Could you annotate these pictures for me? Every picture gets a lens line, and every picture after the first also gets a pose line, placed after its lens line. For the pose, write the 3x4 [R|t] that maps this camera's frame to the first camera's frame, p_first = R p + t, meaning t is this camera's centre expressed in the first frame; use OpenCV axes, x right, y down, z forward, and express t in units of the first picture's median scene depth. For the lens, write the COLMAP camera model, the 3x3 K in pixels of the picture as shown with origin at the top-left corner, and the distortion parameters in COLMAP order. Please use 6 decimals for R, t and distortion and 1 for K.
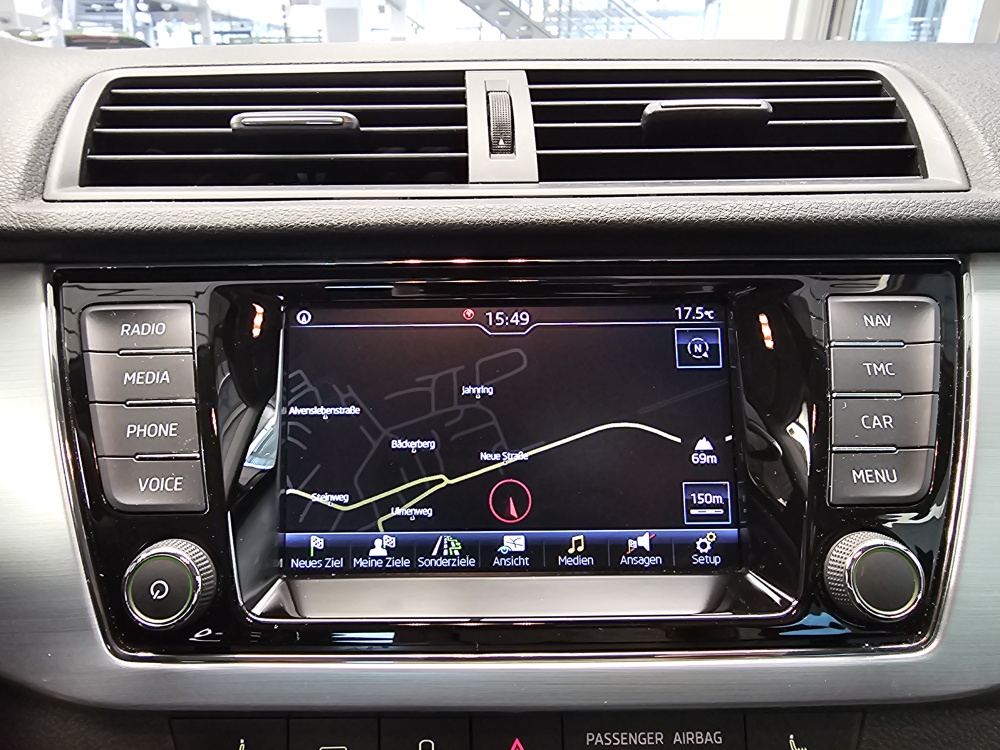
lens RADIAL K [[706.2, 0, 453.7], [0, 706.2, 357.9], [0, 0, 1]] dist [-0.002346, -0.001133]
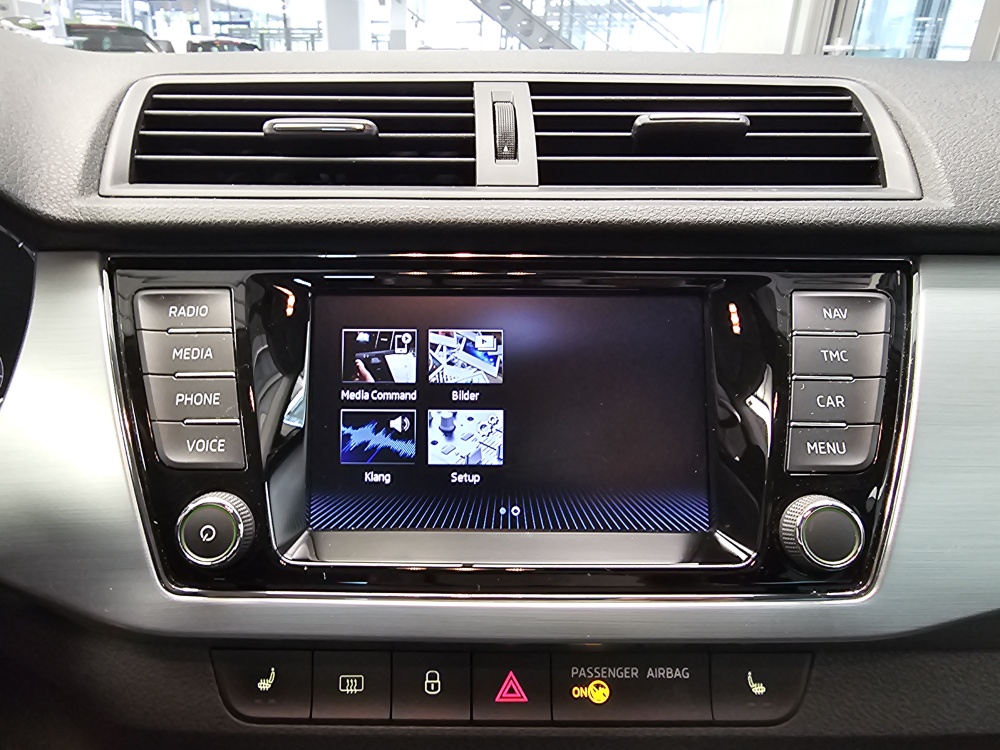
lens RADIAL K [[704.2, 0, 446.9], [0, 704.2, 371.1], [0, 0, 1]] dist [-0.002081, -0.000854]
pose [[0.999882, 0.015145, -0.002476, -0.019207], [-0.015081, 0.999591, 0.024303, 0.021769], [0.002843, -0.024263, 0.999702, -0.133691]]
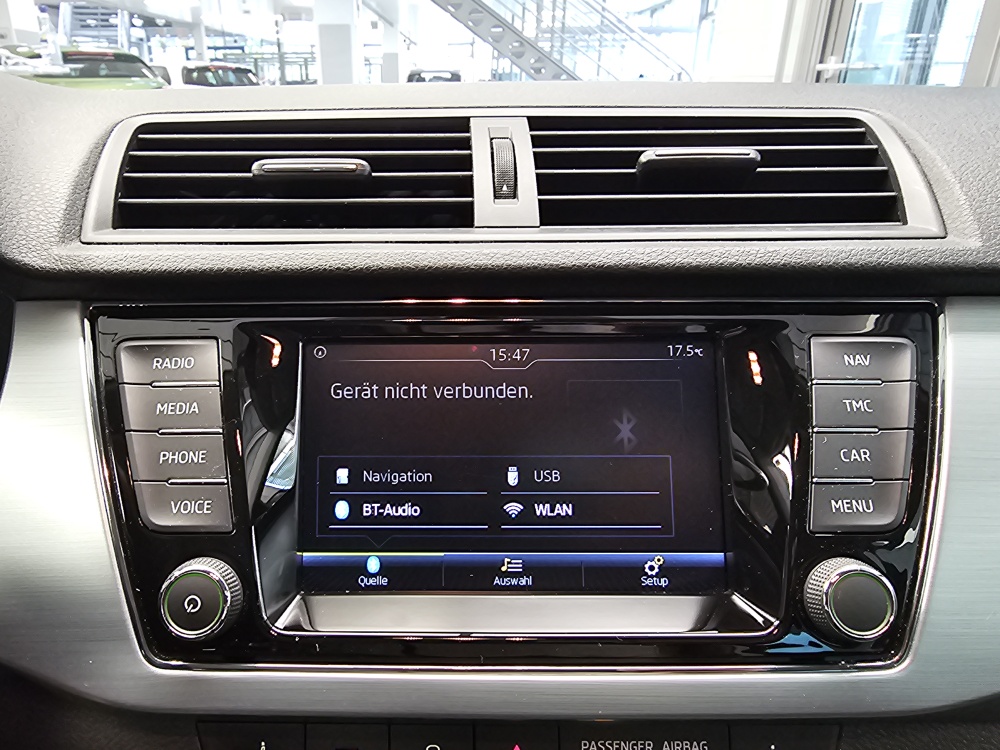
lens RADIAL K [[704.9, 0, 434.2], [0, 704.9, 375.6], [0, 0, 1]] dist [-0.002468, -0.000449]
pose [[0.999887, 0.007214, -0.013172, -0.025407], [-0.007168, 0.999968, 0.003521, -0.027796], [0.013197, -0.003426, 0.999907, -0.074616]]
